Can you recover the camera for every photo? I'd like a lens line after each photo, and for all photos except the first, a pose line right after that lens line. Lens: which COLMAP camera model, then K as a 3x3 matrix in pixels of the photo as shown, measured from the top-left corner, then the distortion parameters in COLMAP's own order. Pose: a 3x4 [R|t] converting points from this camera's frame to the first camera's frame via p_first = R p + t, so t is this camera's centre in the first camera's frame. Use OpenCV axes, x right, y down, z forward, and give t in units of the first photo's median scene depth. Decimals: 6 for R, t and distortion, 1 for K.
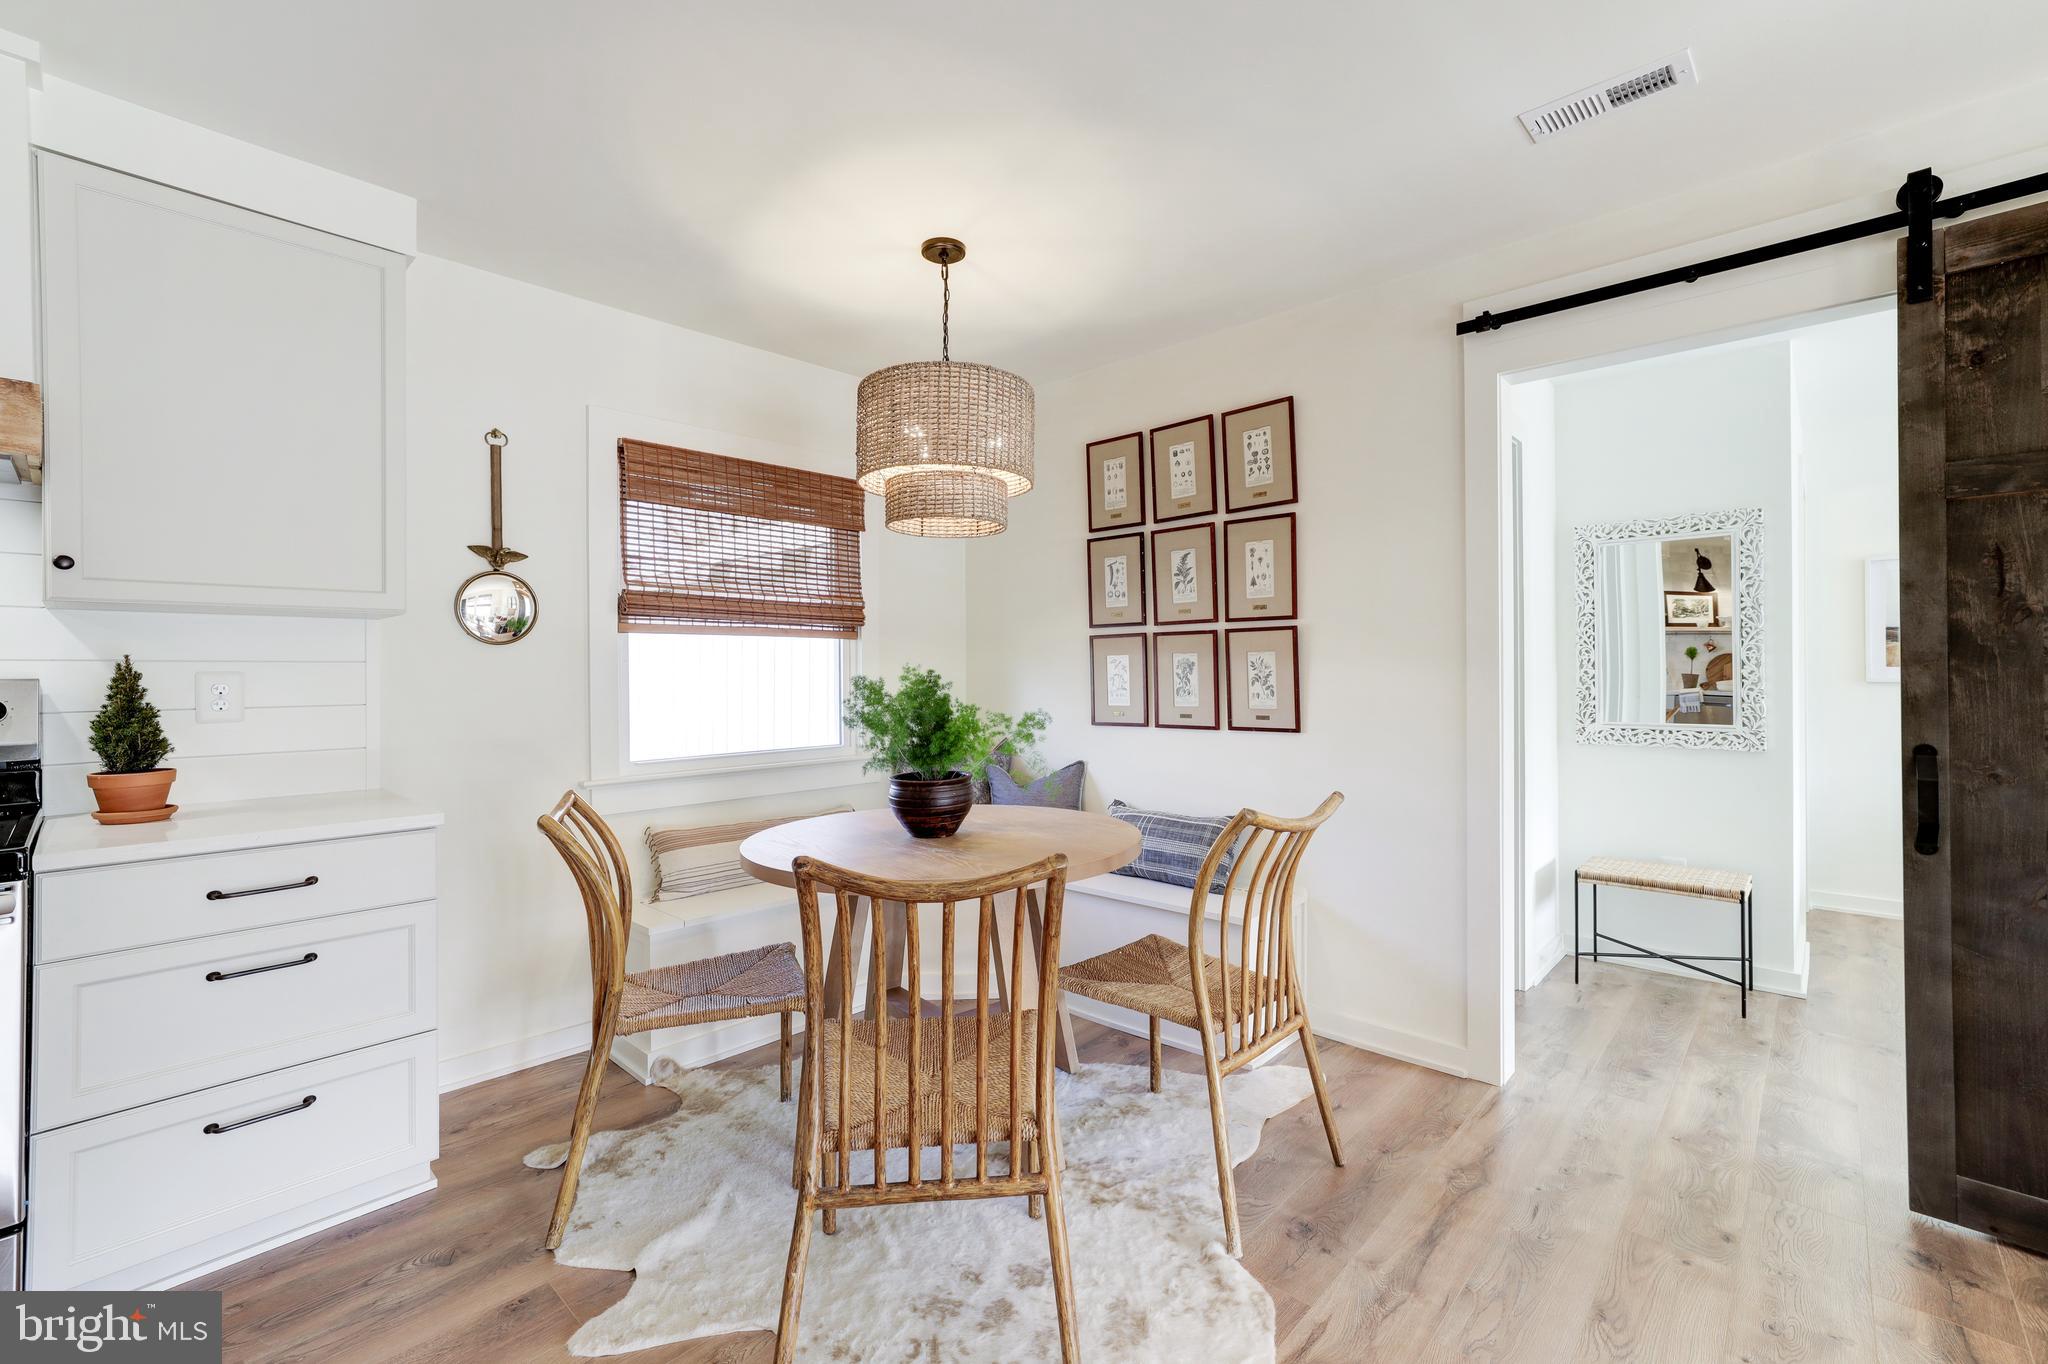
lens RADIAL K [[889.0, 0, 1018.8], [0, 889.0, 668.4], [0, 0, 1]] dist [-0.038089, 0.015605]
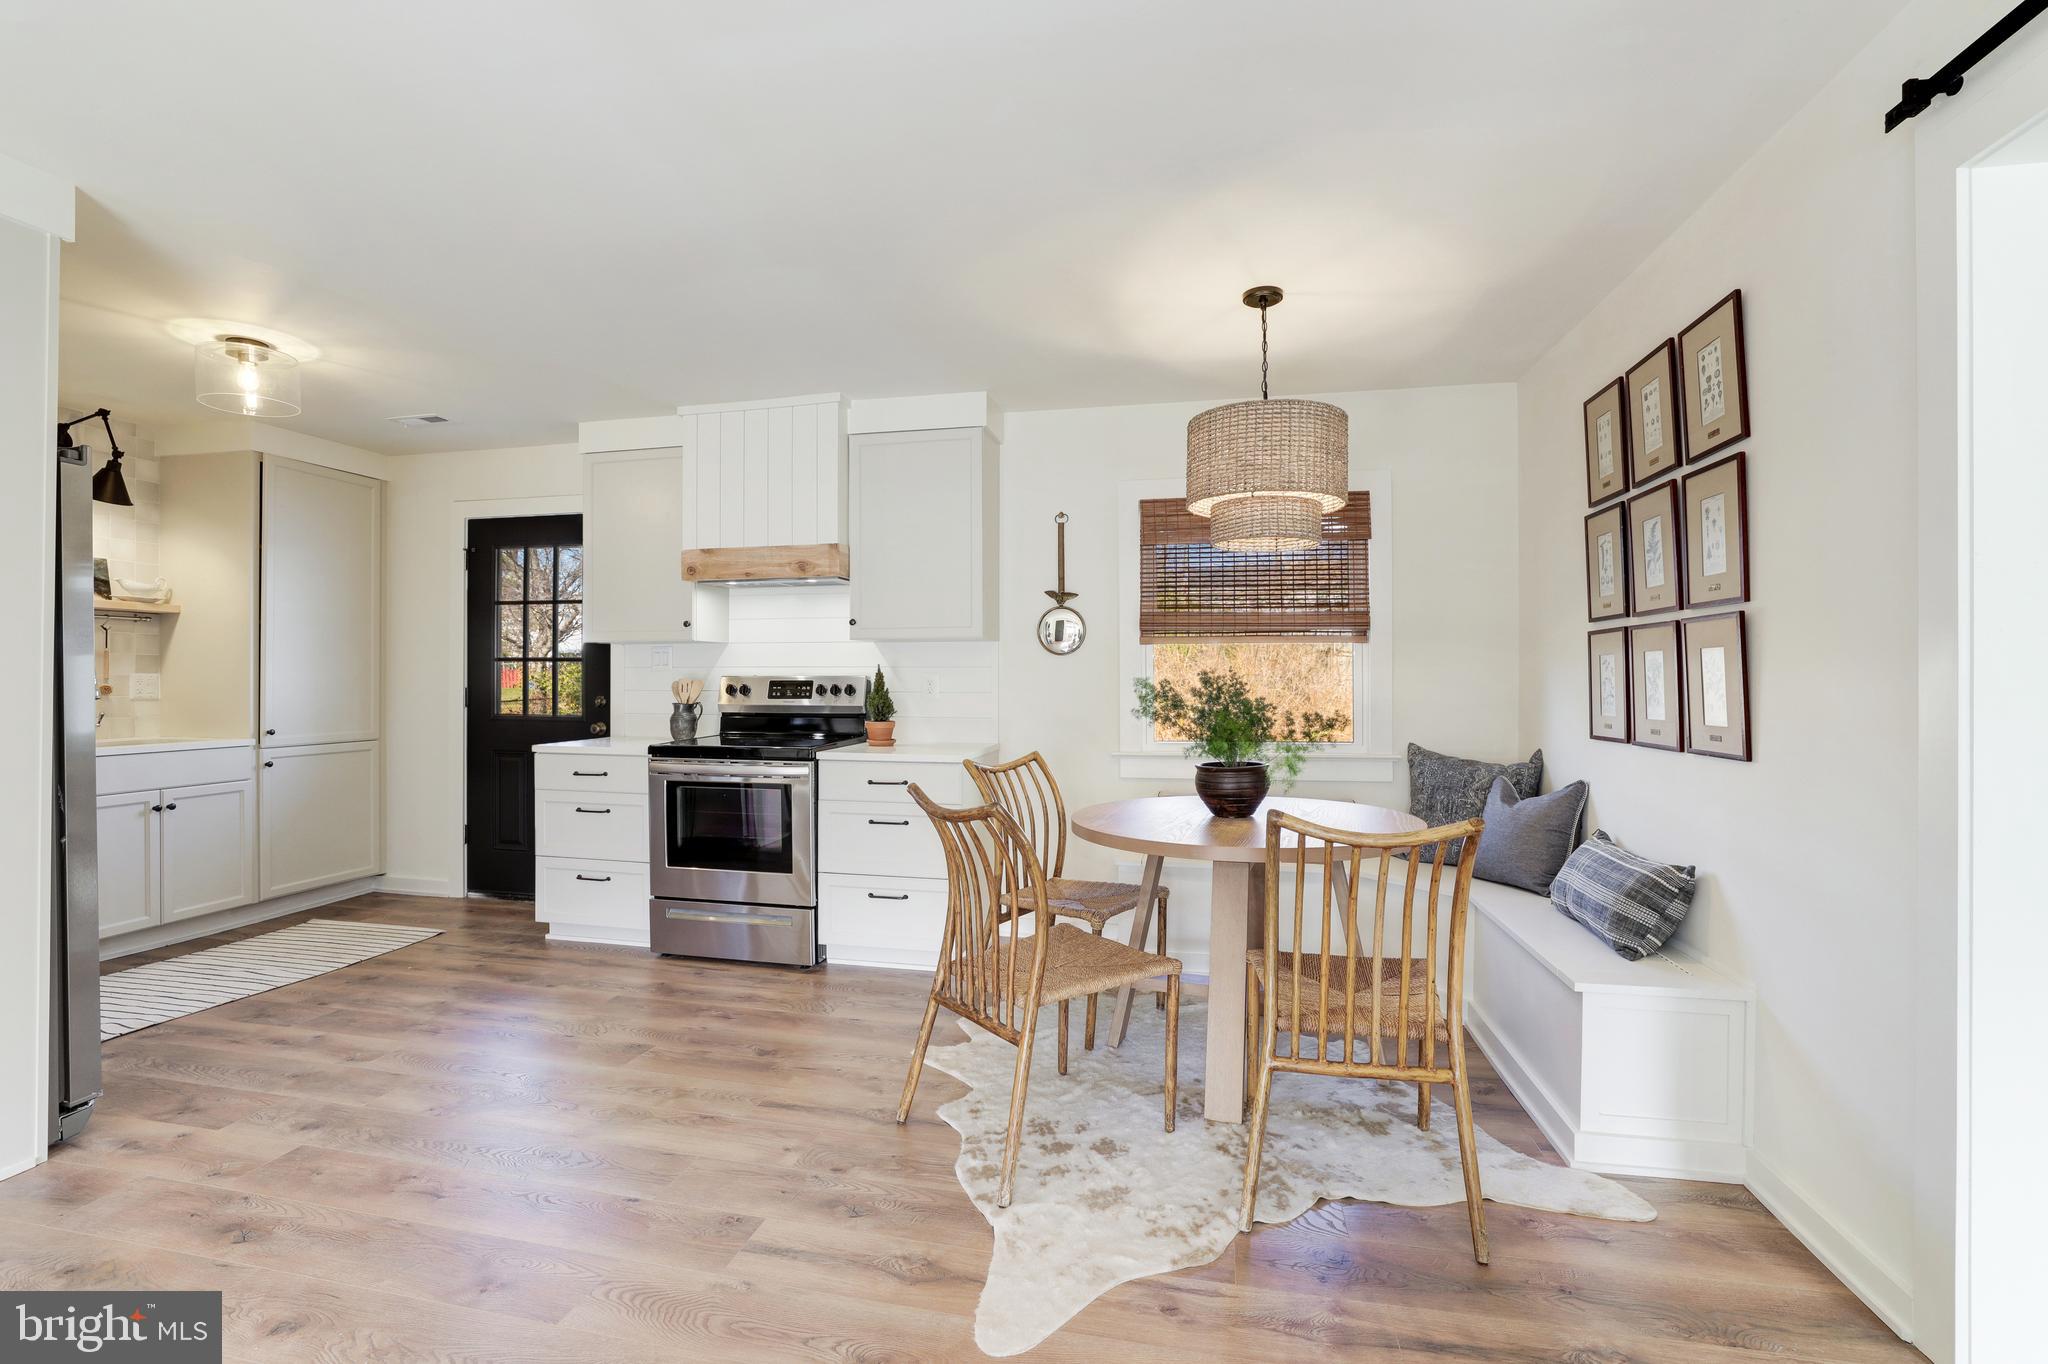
lens RADIAL K [[889.0, 0, 1022.2], [0, 889.0, 674.4], [0, 0, 1]] dist [-0.038089, 0.015605]
pose [[0.518599, 0.002583, -0.855014, 0.644367], [0.001820, 0.999990, 0.004125, -0.000081], [0.855016, -0.003696, 0.518589, 0.140457]]
